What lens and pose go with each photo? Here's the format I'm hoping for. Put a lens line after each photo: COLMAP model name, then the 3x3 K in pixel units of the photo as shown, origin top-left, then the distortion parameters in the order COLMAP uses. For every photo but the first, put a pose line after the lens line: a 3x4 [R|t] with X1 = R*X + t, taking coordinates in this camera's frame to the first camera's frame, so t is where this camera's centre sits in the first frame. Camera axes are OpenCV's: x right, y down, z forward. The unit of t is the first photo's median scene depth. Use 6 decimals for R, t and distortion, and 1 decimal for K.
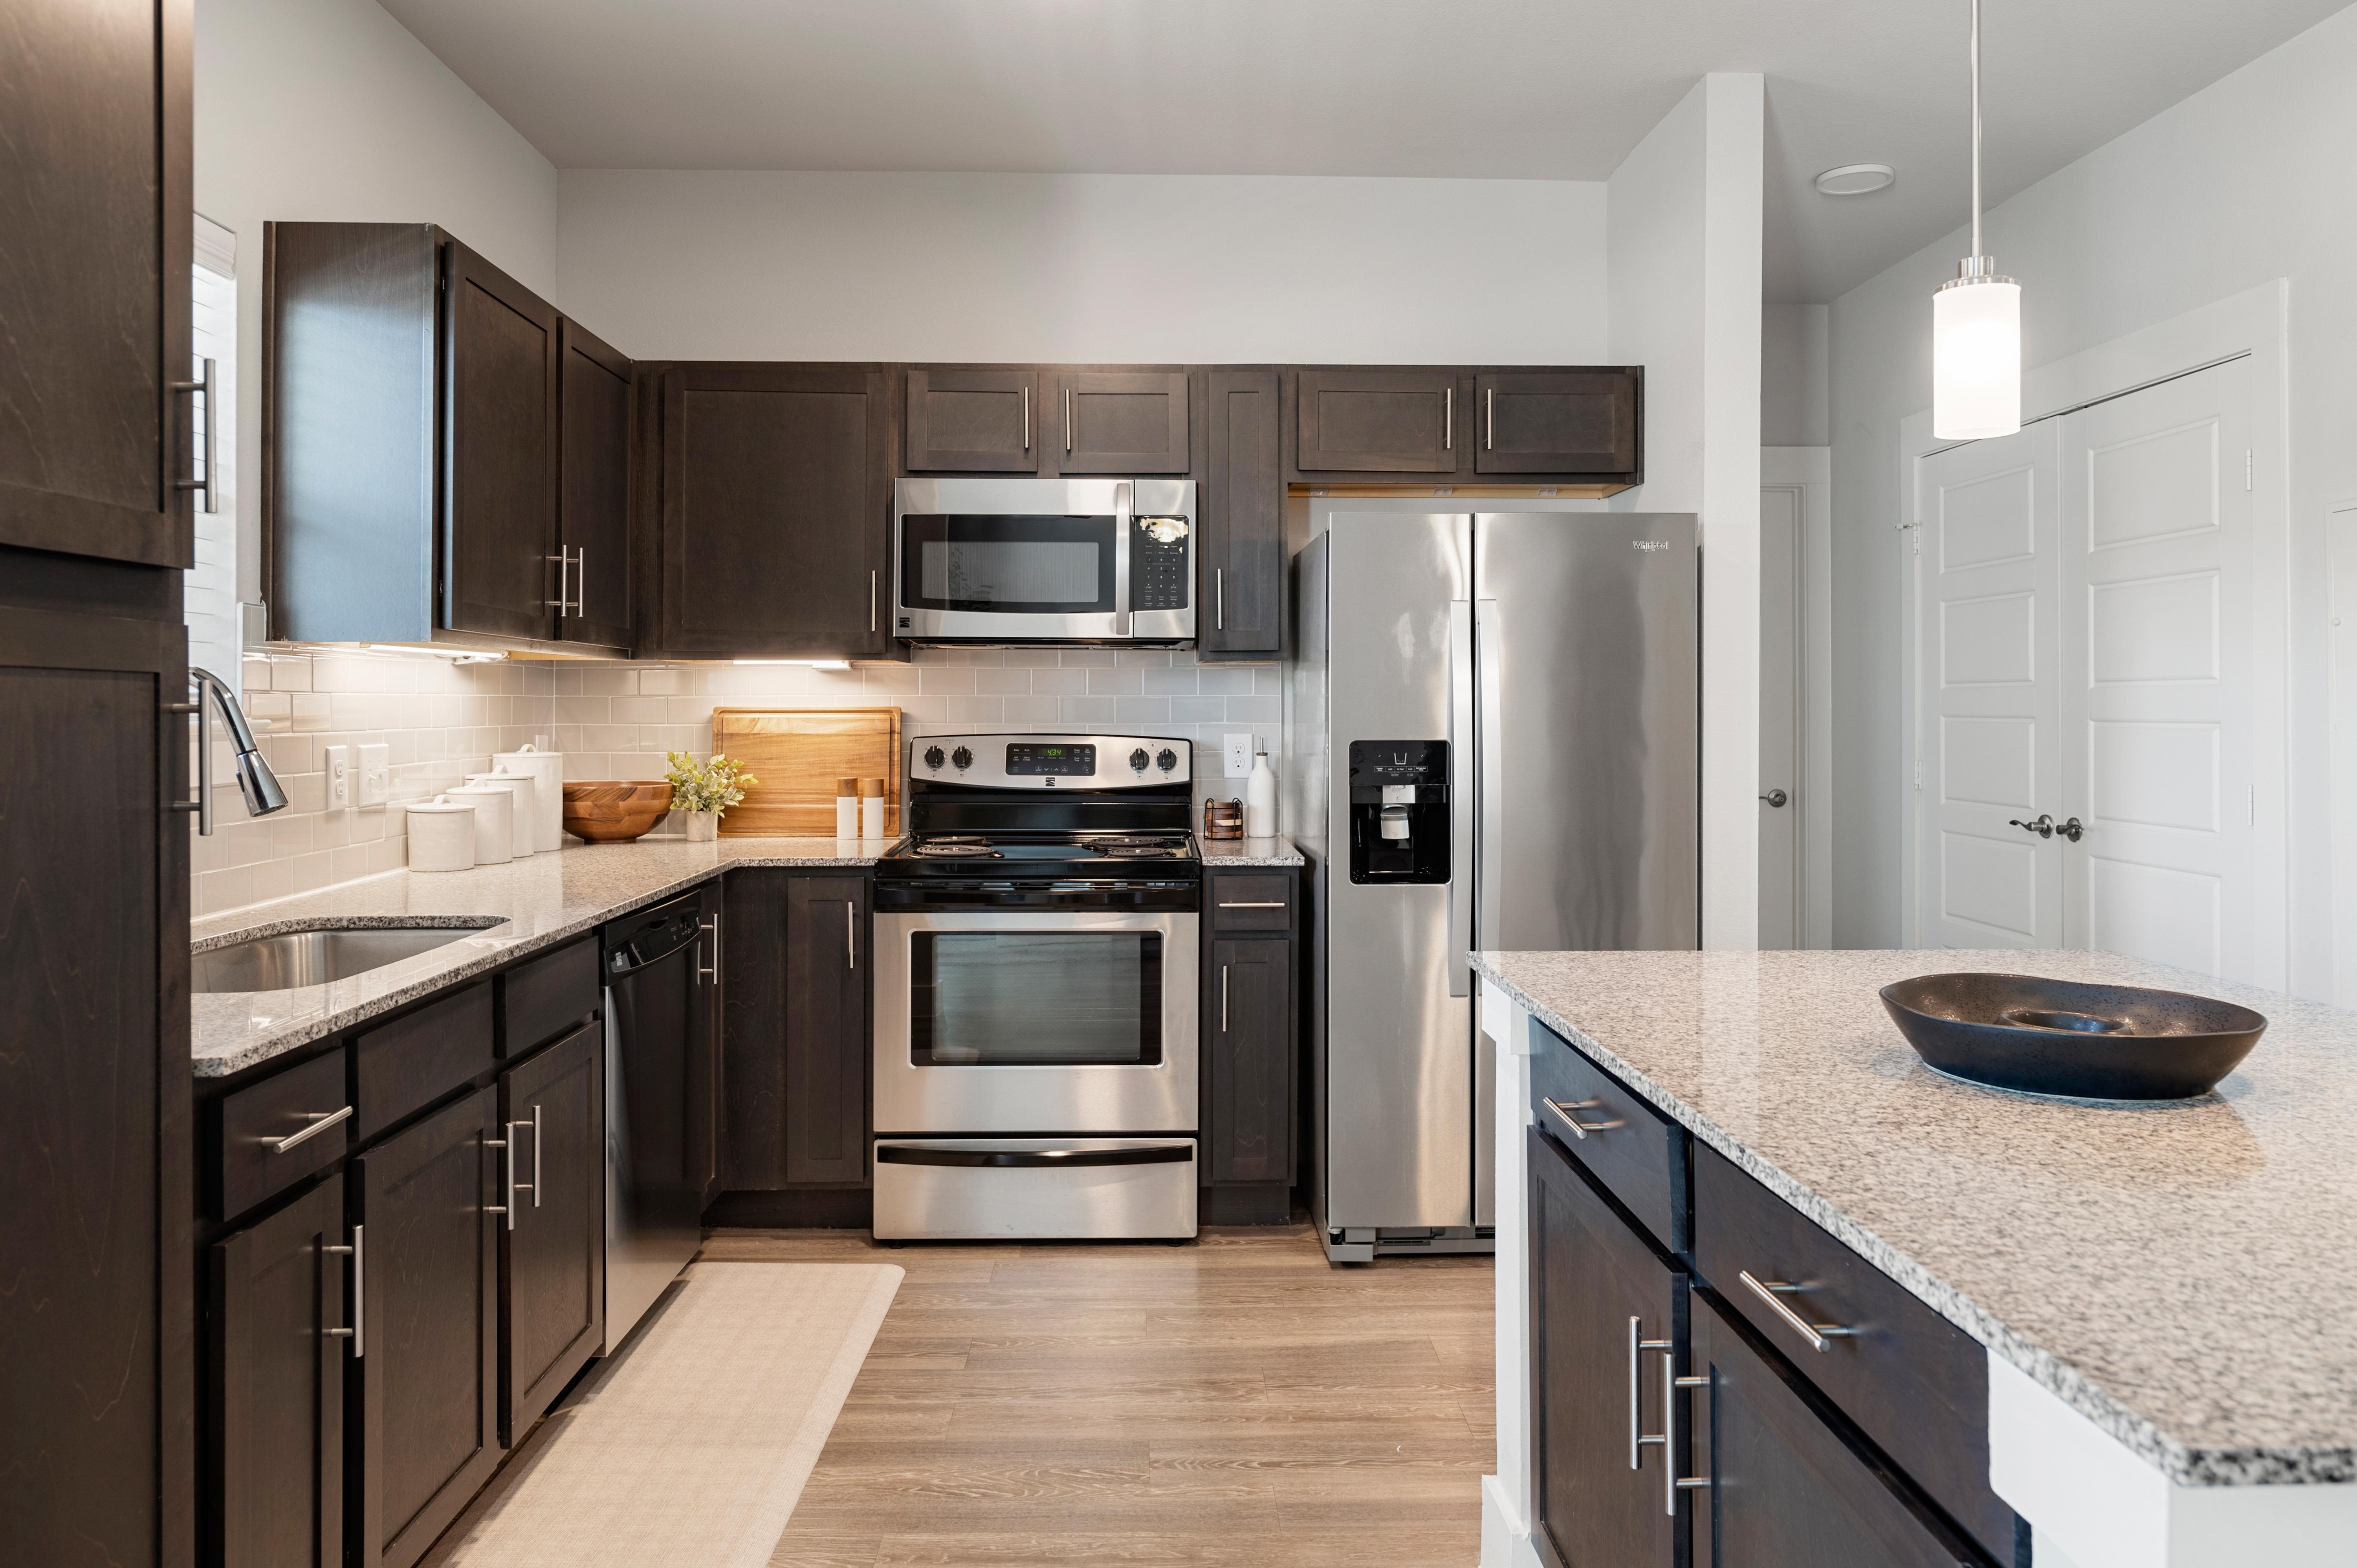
lens RADIAL K [[1611.7, 0, 1179.1], [0, 1611.7, 691.4], [0, 0, 1]] dist [-0.000140, -0.000356]
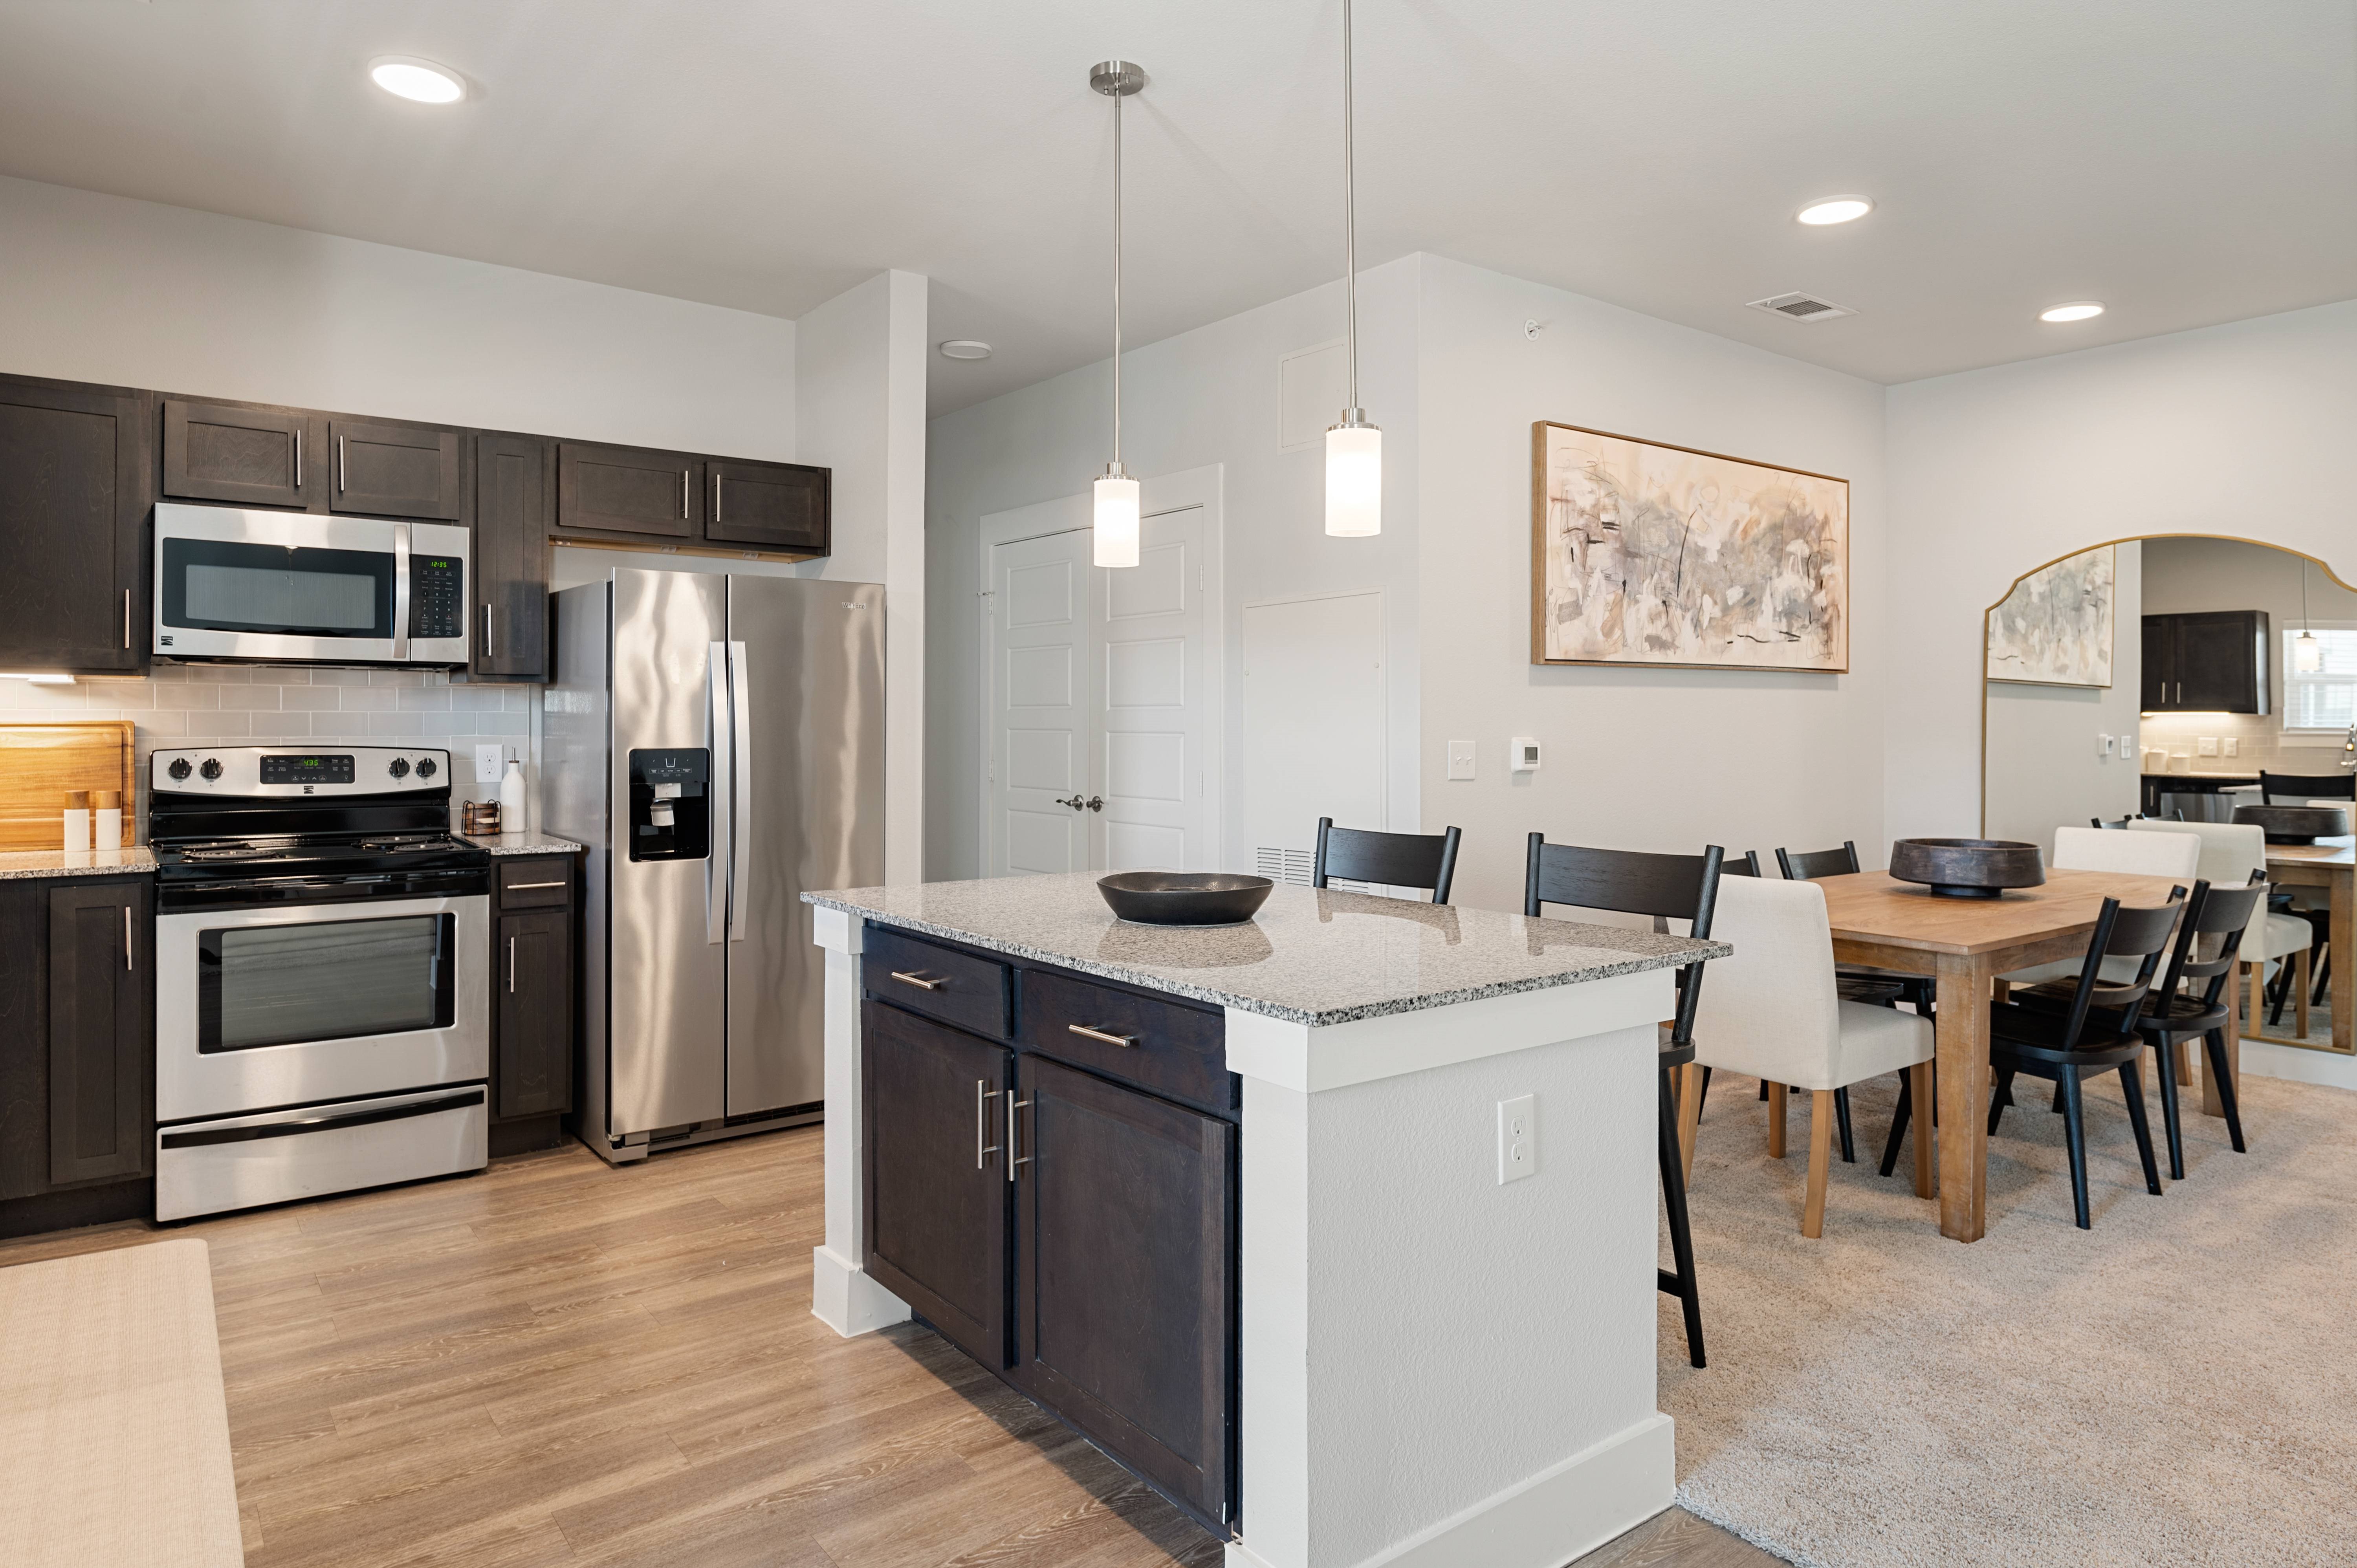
lens RADIAL K [[1473.5, 0, 1180.1], [0, 1473.5, 714.7], [0, 0, 1]] dist [0.001271, 0.000011]
pose [[0.807328, 0.004902, 0.590082, -0.204002], [-0.008131, 0.999963, 0.002817, -0.002660], [-0.590047, -0.007072, 0.807338, -0.166812]]
